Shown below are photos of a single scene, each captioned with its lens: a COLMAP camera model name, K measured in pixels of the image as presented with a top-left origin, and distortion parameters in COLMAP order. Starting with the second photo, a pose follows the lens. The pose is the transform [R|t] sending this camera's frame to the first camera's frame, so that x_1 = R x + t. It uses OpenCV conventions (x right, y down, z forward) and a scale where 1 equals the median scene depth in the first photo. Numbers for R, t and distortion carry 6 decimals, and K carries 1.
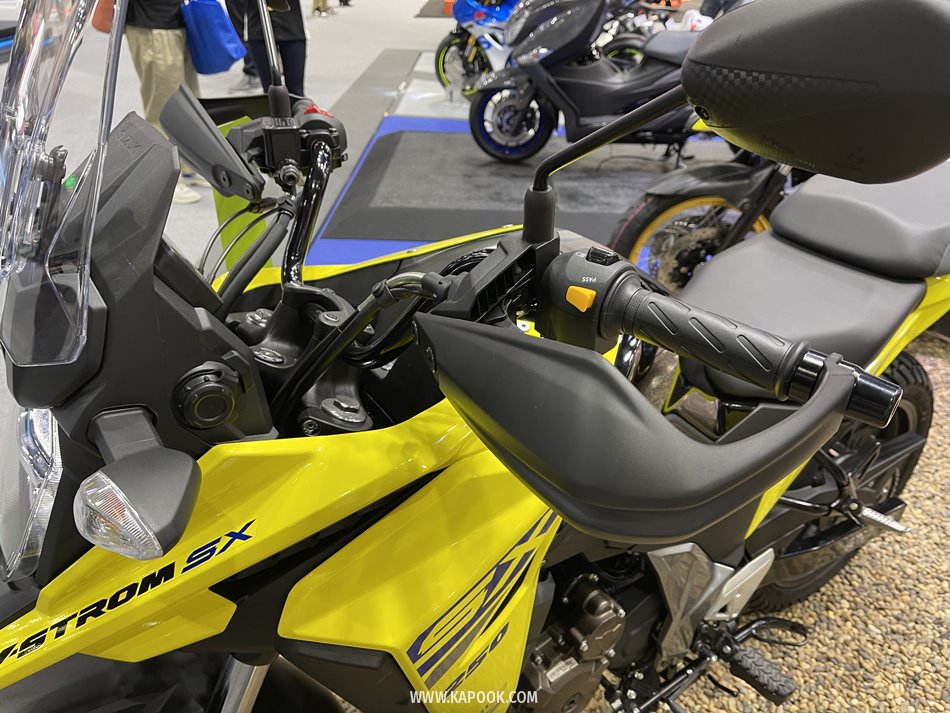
lens RADIAL K [[715.8, 0, 475.0], [0, 715.8, 356.5], [0, 0, 1]] dist [0.064645, -0.089409]
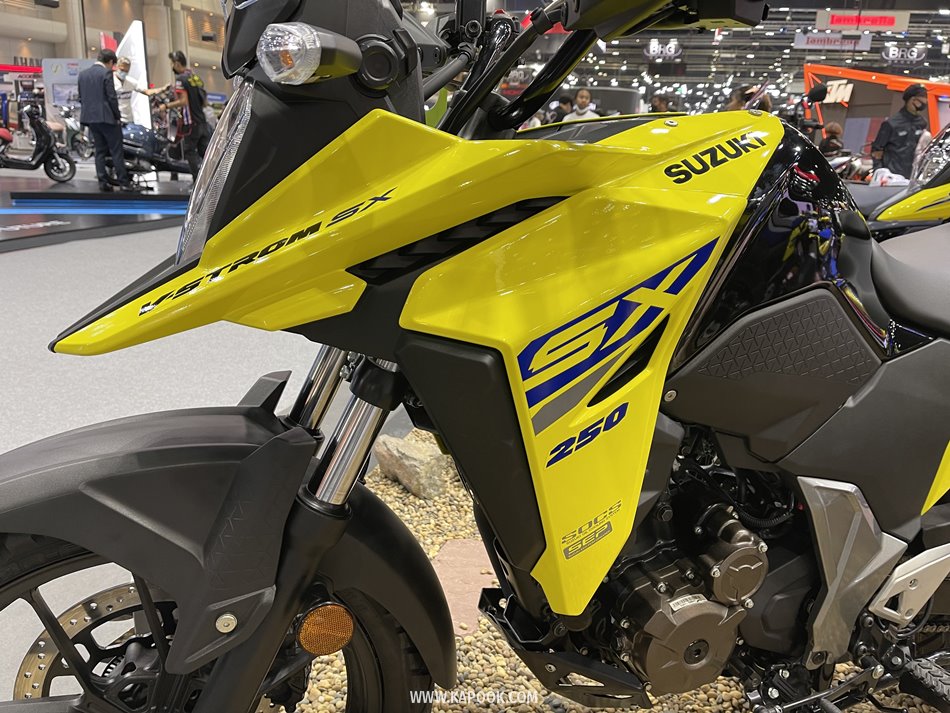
lens RADIAL K [[715.8, 0, 475.0], [0, 715.8, 356.5], [0, 0, 1]] dist [0.064645, -0.089409]
pose [[0.969096, 0.089682, -0.229803, 0.064977], [-0.142220, 0.964288, -0.223432, 0.559939], [0.201559, 0.249210, 0.947243, 0.050222]]
